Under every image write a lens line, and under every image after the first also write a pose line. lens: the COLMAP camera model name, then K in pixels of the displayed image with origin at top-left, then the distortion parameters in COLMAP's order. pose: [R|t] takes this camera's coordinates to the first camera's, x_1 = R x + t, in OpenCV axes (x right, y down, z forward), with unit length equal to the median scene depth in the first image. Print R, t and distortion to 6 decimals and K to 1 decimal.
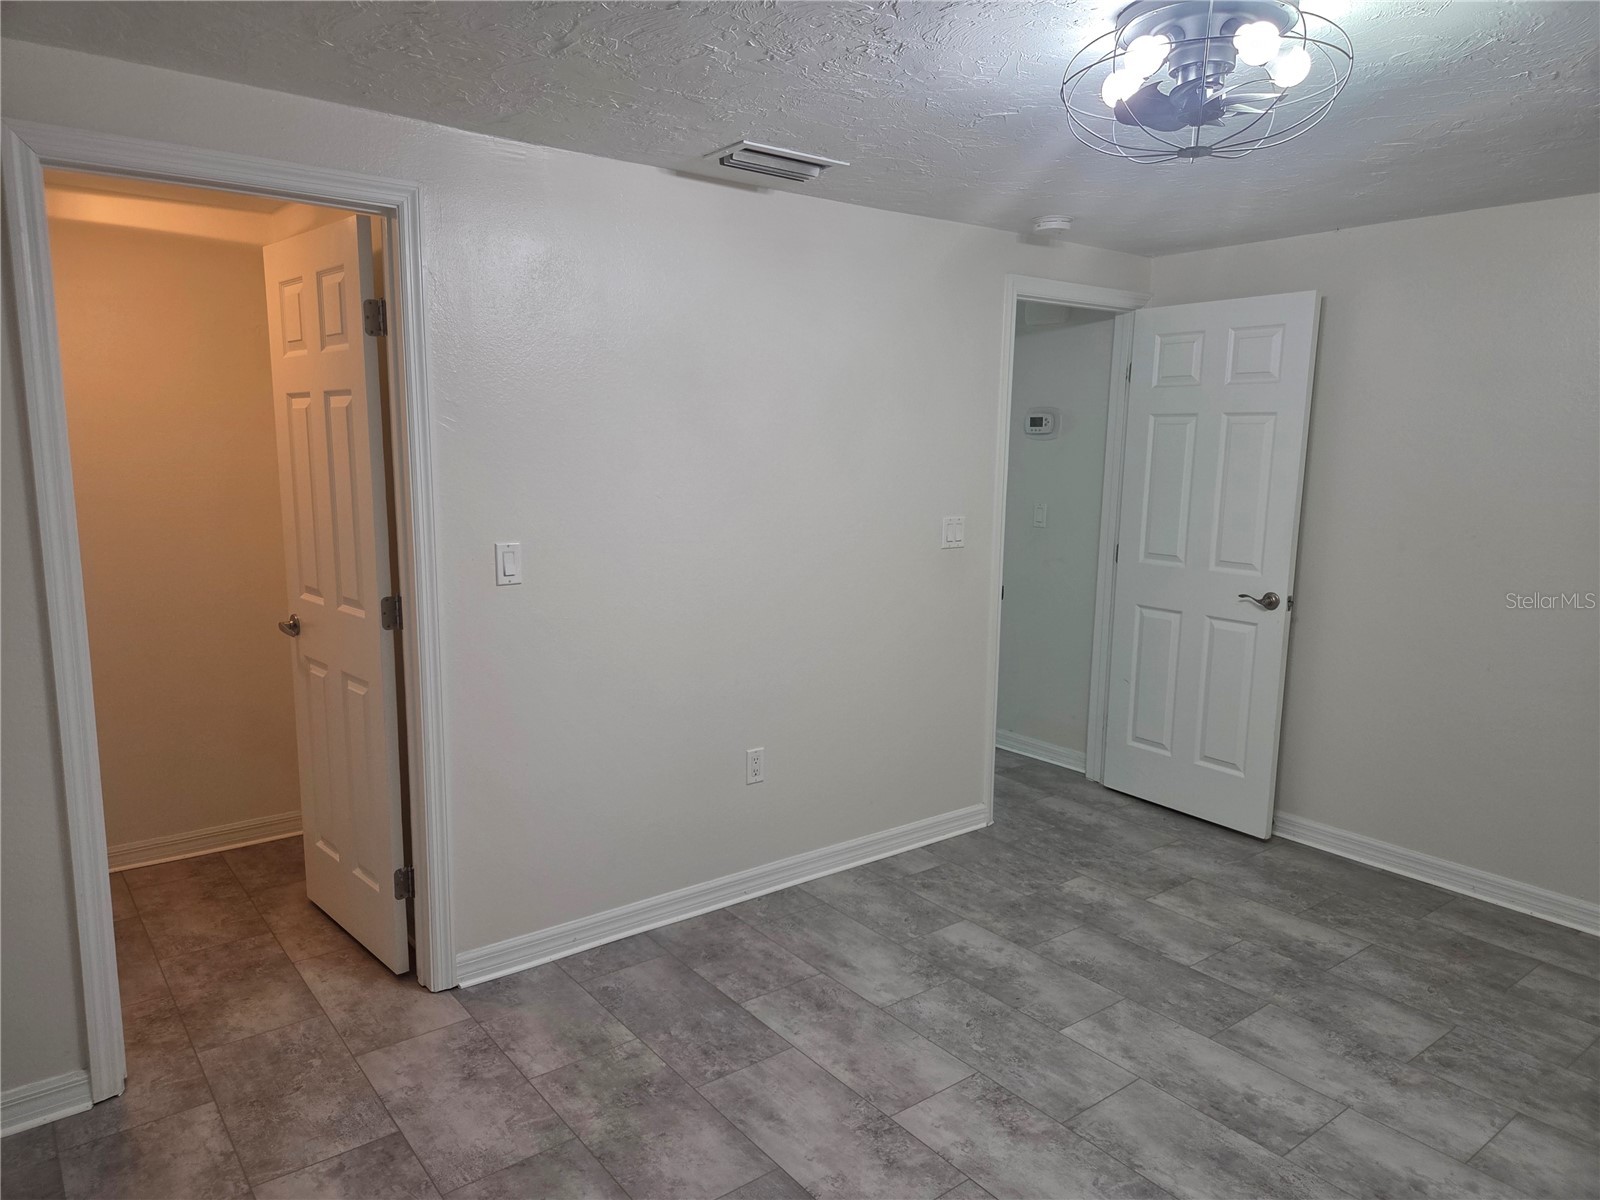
lens RADIAL K [[1074.2, 0, 797.0], [0, 1074.2, 604.3], [0, 0, 1]] dist [0.072649, -0.063772]
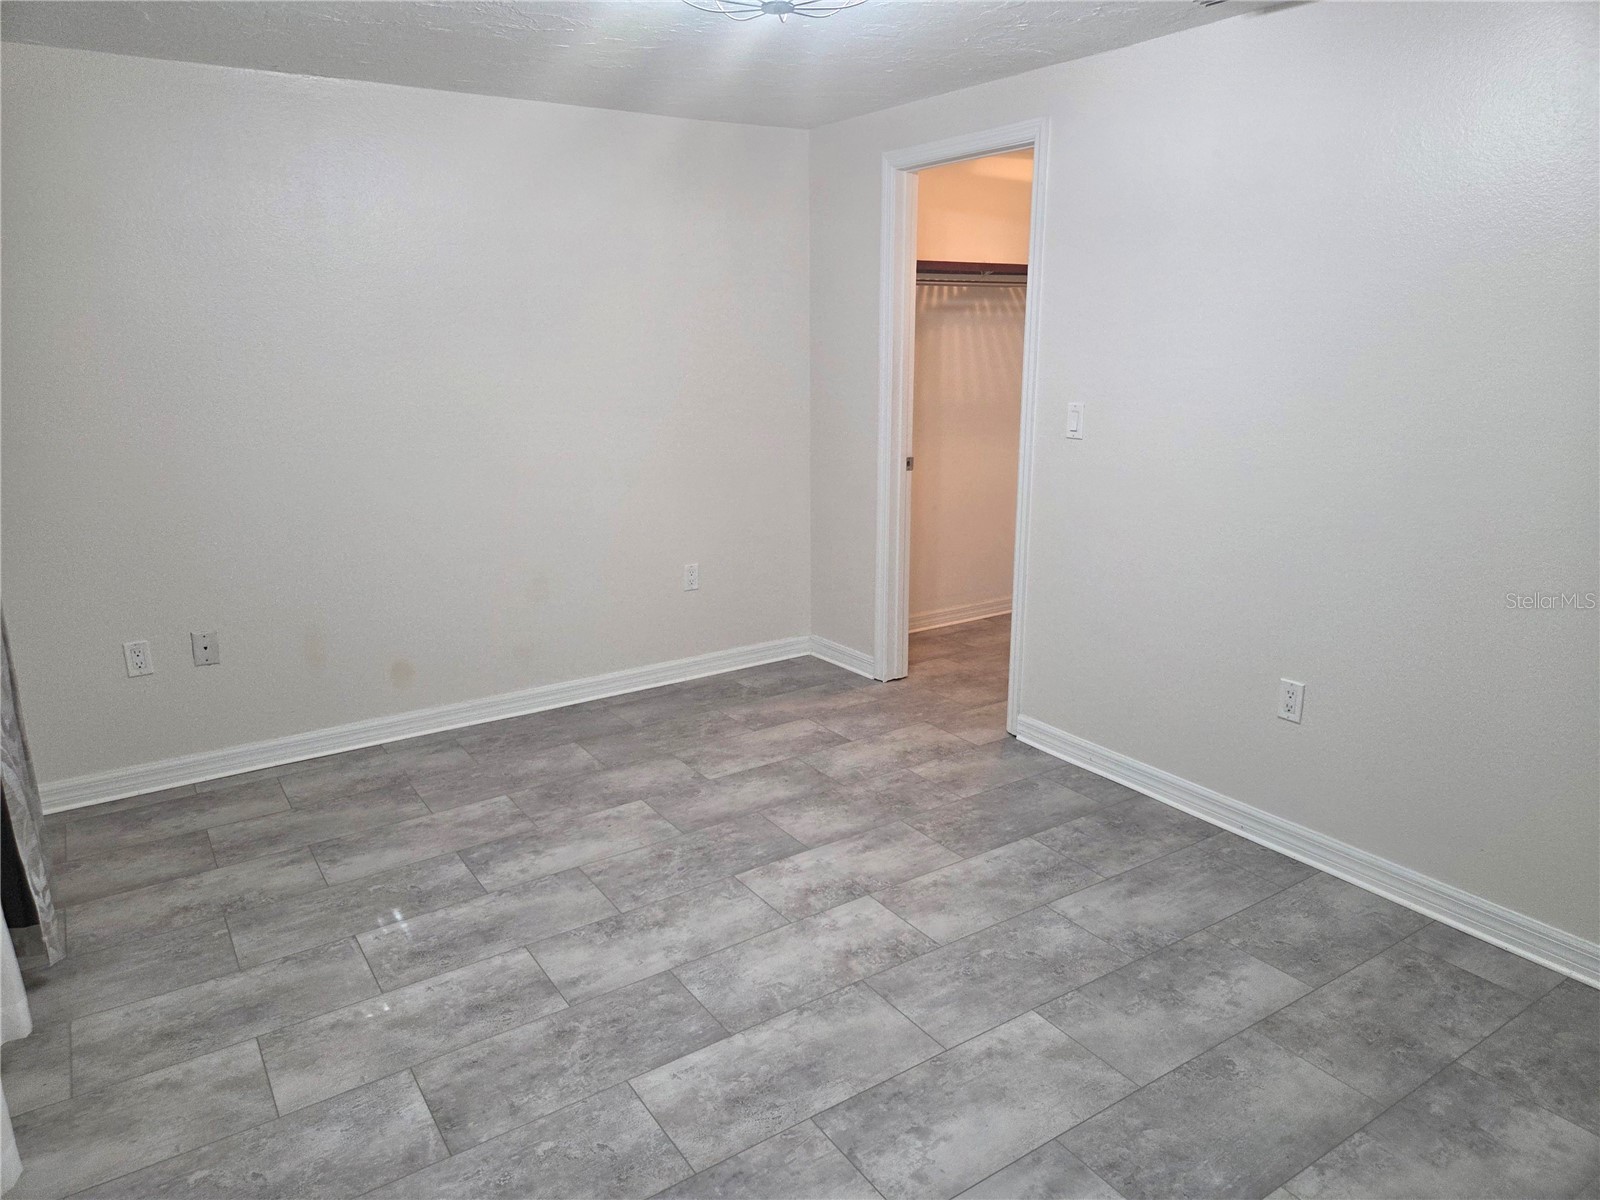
lens RADIAL K [[1074.2, 0, 795.7], [0, 1074.2, 601.4], [0, 0, 1]] dist [0.072649, -0.063772]
pose [[-0.075010, 0.235838, -0.968893, 1.048776], [-0.147010, 0.958398, 0.244665, -0.101715], [0.986287, 0.160789, -0.037219, 0.828624]]
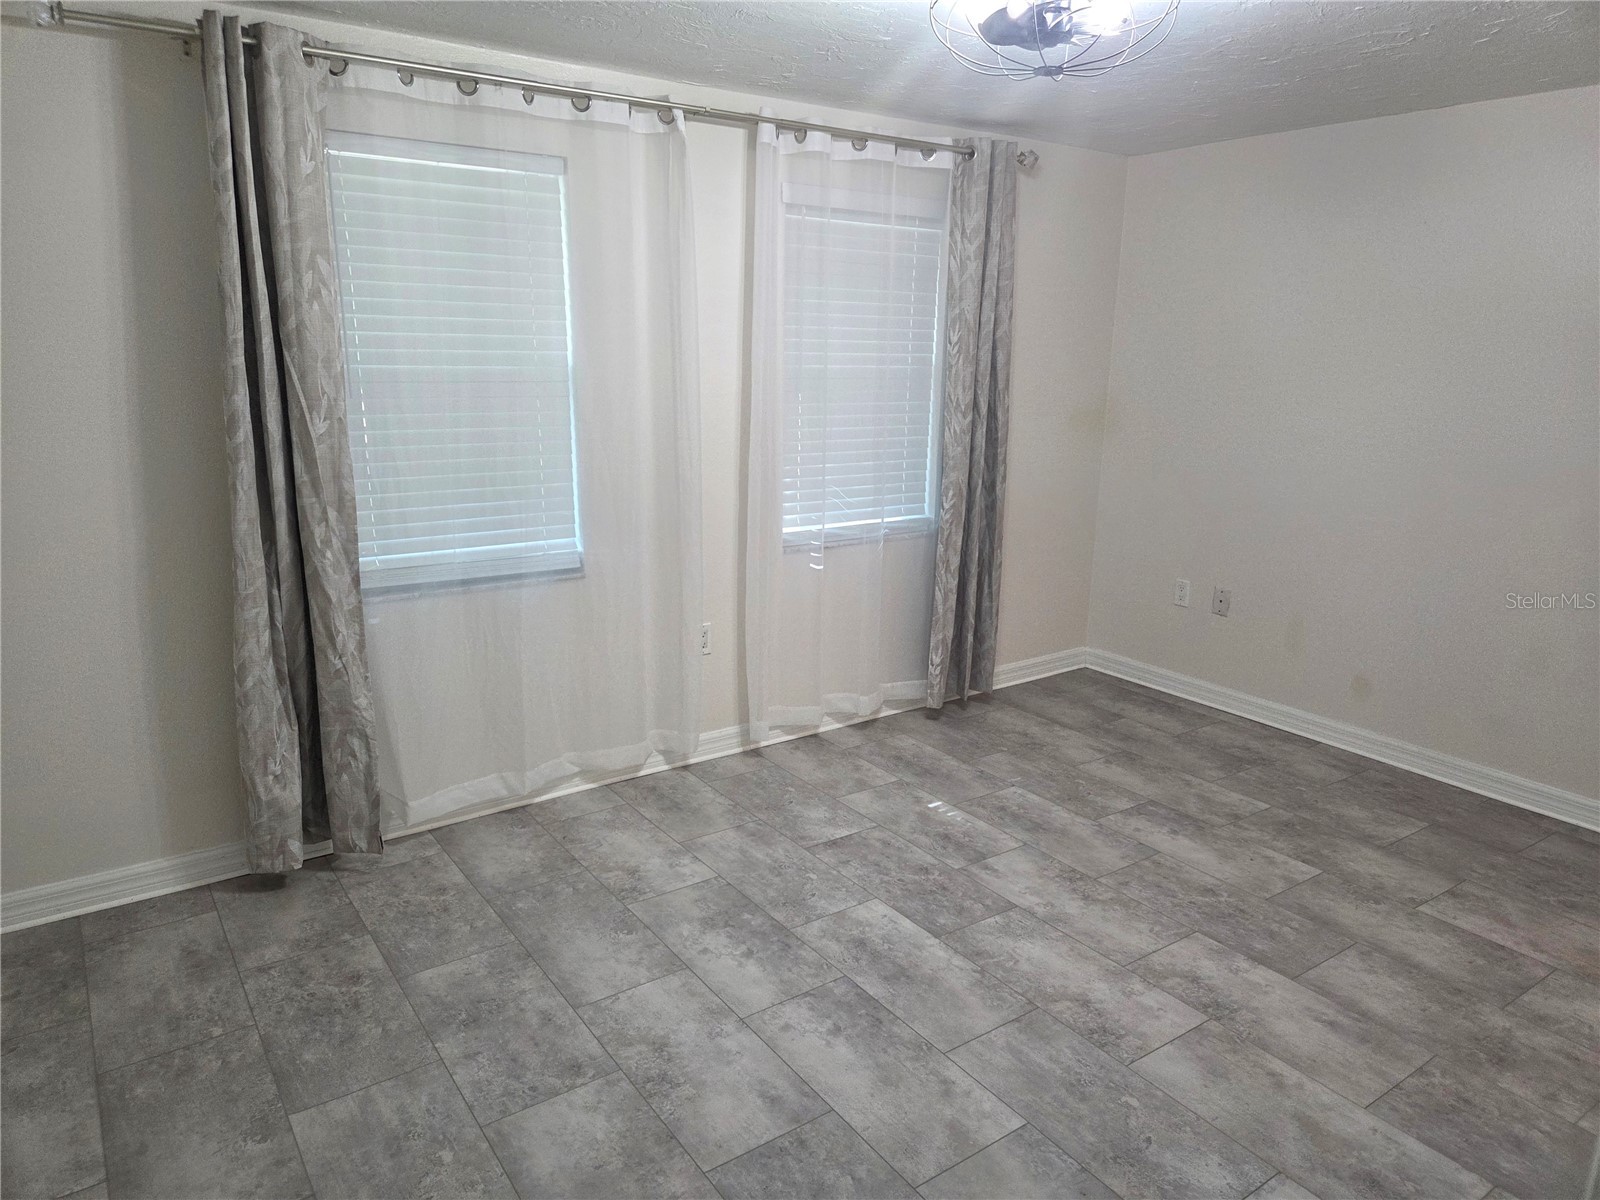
lens RADIAL K [[1074.2, 0, 801.2], [0, 1074.2, 594.7], [0, 0, 1]] dist [0.072649, -0.063772]
pose [[-0.998298, -0.036673, 0.045352, 0.392966], [-0.016500, 0.923400, 0.383484, -0.249650], [-0.055941, 0.382083, -0.922433, 1.637291]]
